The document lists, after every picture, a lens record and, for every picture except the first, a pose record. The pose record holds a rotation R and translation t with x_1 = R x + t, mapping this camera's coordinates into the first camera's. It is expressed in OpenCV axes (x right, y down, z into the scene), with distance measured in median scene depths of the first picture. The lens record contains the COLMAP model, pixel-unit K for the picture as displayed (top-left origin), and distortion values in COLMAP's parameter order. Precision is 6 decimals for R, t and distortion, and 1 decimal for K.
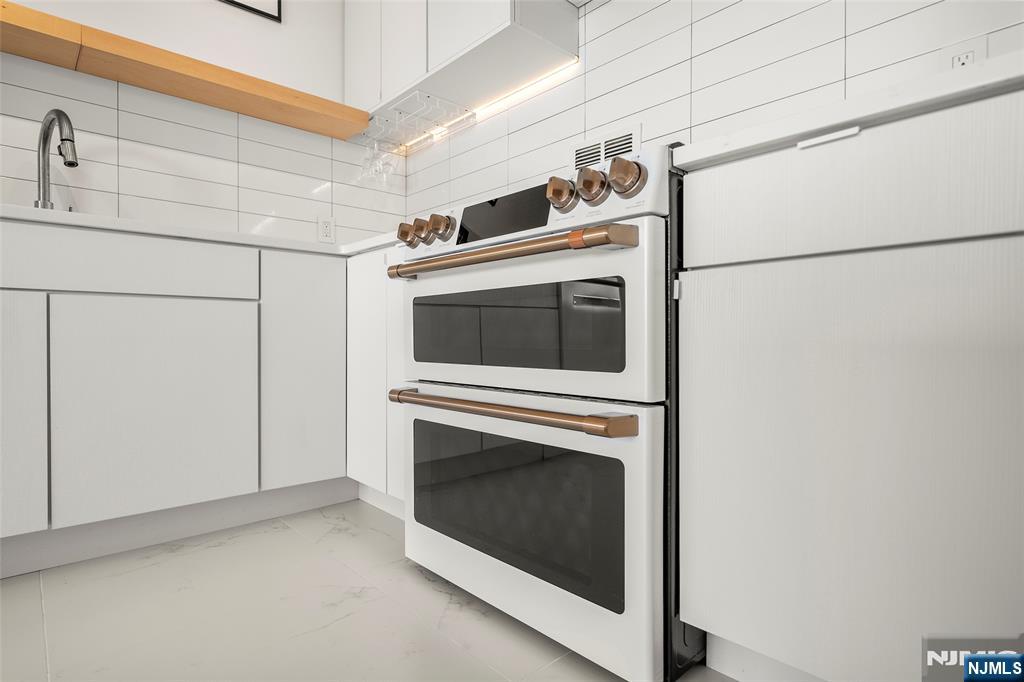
lens RADIAL K [[539.1, 0, 512.0], [0, 539.1, 341.0], [0, 0, 1]] dist [-0.005210, -0.000769]
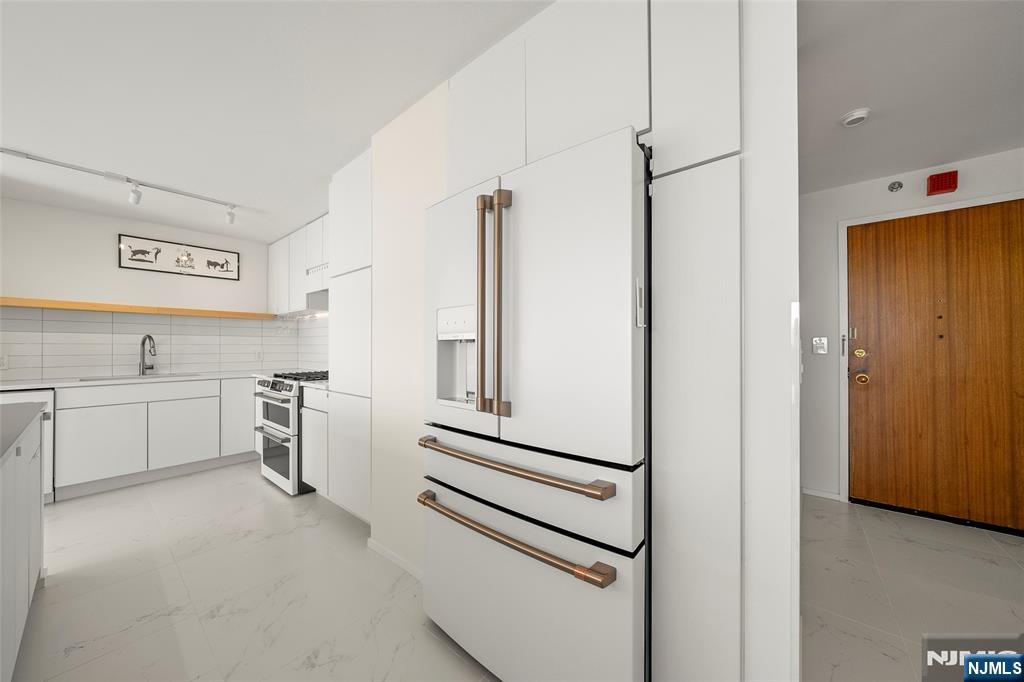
lens RADIAL K [[350.9, 0, 504.4], [0, 350.9, 342.4], [0, 0, 1]] dist [-0.000187, -0.000066]
pose [[0.991393, 0.000574, 0.130922, 1.384041], [0.001885, 0.999824, -0.018651, -0.527157], [-0.130909, 0.018738, 0.991217, -1.914498]]
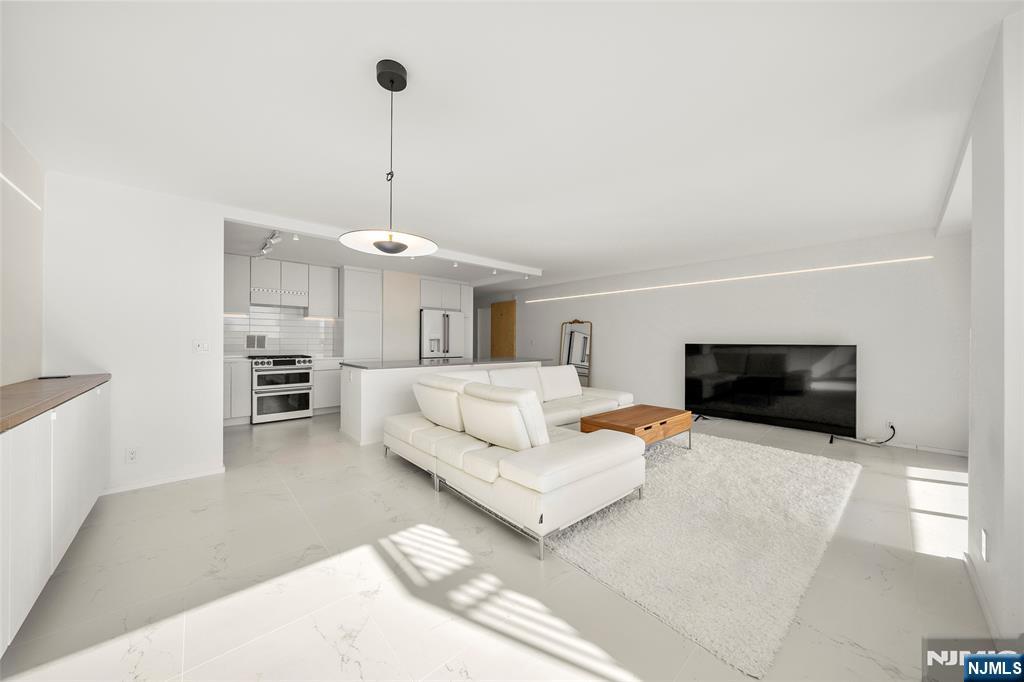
lens RADIAL K [[350.9, 0, 504.4], [0, 350.9, 342.4], [0, 0, 1]] dist [-0.000187, -0.000066]
pose [[0.013743, -0.002570, 0.999902, -4.630143], [-0.000591, 0.999997, 0.002579, -0.519662], [-0.999905, -0.000627, 0.013741, -1.926470]]
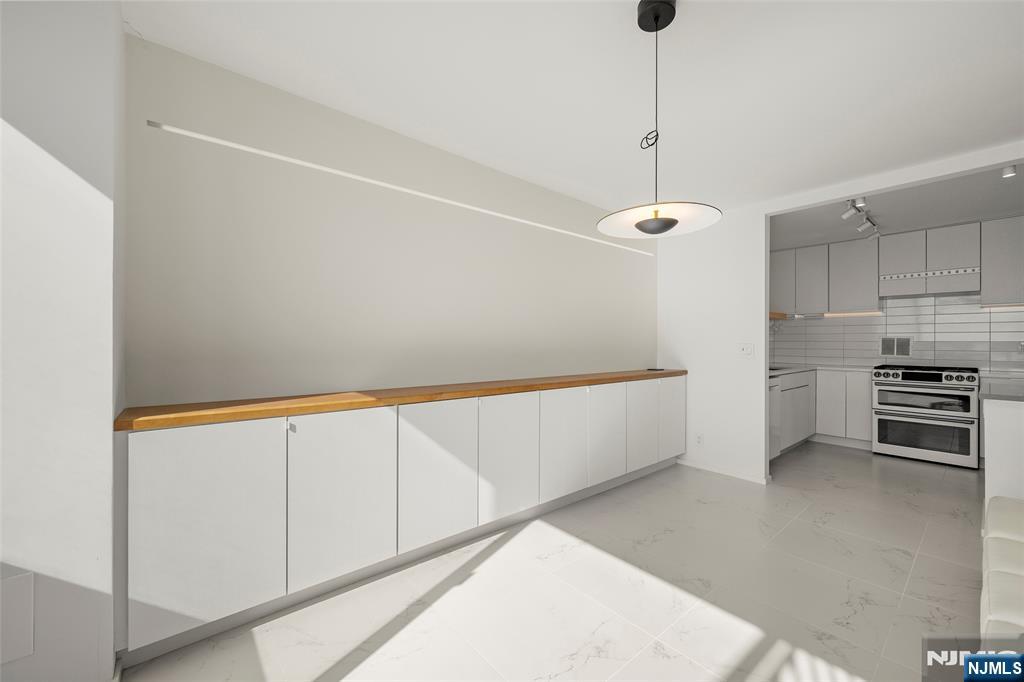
lens RADIAL K [[403.1, 0, 512.0], [0, 403.1, 341.0], [0, 0, 1]] dist [0.001709, 0.000231]
pose [[0.999568, 0.006773, -0.028603, -3.661317], [-0.006951, 0.999957, -0.006147, -0.516269], [0.028561, 0.006343, 0.999572, -2.742207]]
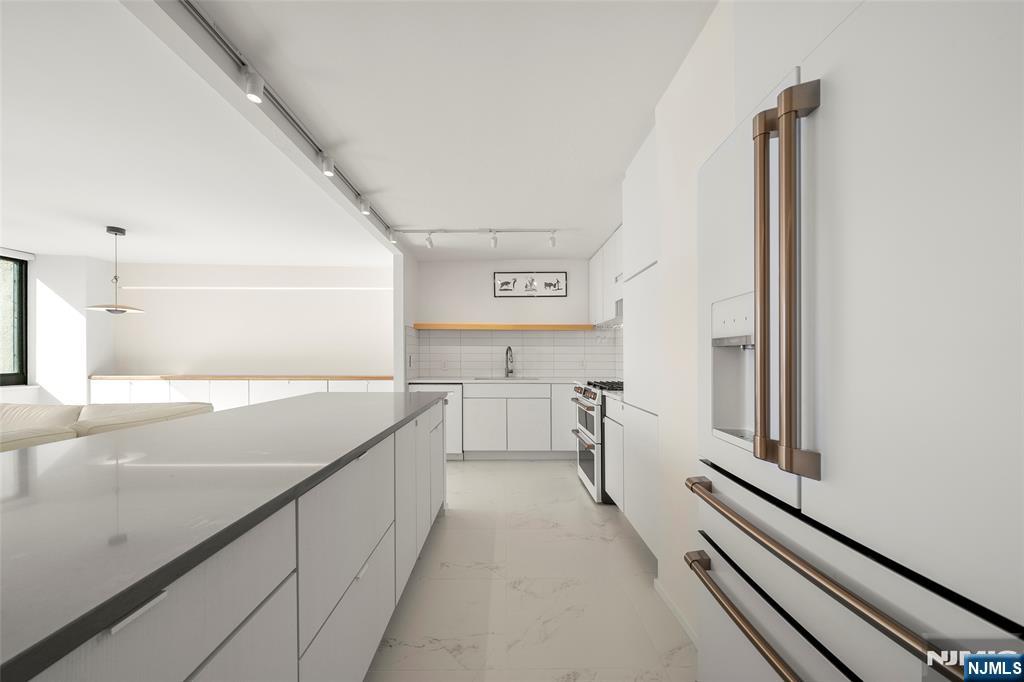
lens RADIAL K [[382.0, 0, 509.1], [0, 382.0, 353.6], [0, 0, 1]] dist [-0.001016, -0.000131]
pose [[0.746505, -0.003408, -0.665371, 1.581807], [-0.004756, 0.999934, -0.010457, -0.528018], [0.665363, 0.010971, 0.746440, -1.706679]]
